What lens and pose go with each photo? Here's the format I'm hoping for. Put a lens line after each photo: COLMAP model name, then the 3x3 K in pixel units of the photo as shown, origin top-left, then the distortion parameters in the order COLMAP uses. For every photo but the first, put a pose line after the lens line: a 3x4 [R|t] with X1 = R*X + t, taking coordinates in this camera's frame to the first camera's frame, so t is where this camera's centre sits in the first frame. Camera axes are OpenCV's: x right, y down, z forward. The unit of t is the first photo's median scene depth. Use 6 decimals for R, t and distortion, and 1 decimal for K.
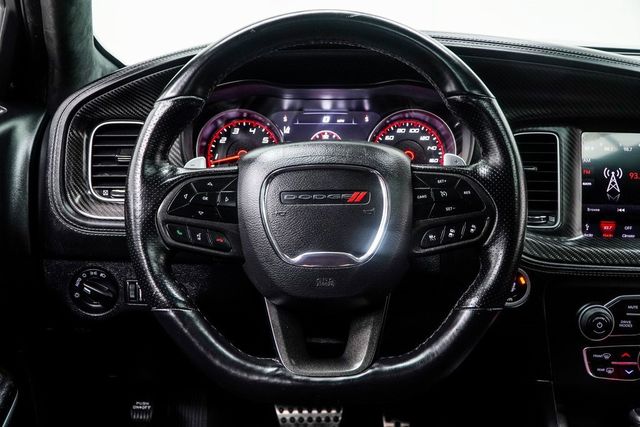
lens RADIAL K [[815.1, 0, 319.8], [0, 815.1, 220.5], [0, 0, 1]] dist [-0.081081, 0.000000]
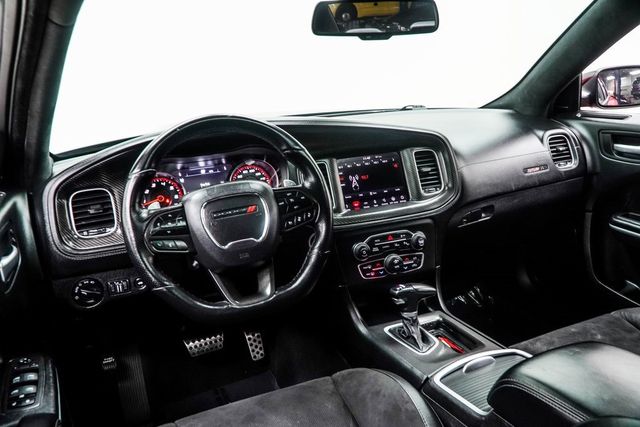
lens RADIAL K [[487.9, 0, 318.8], [0, 487.9, 207.2], [0, 0, 1]] dist [-0.007319, -0.003818]
pose [[0.919518, -0.165268, 0.356613, -0.173982], [0.174381, 0.984656, 0.006690, -0.010094], [-0.352246, 0.056035, 0.934228, -0.110538]]
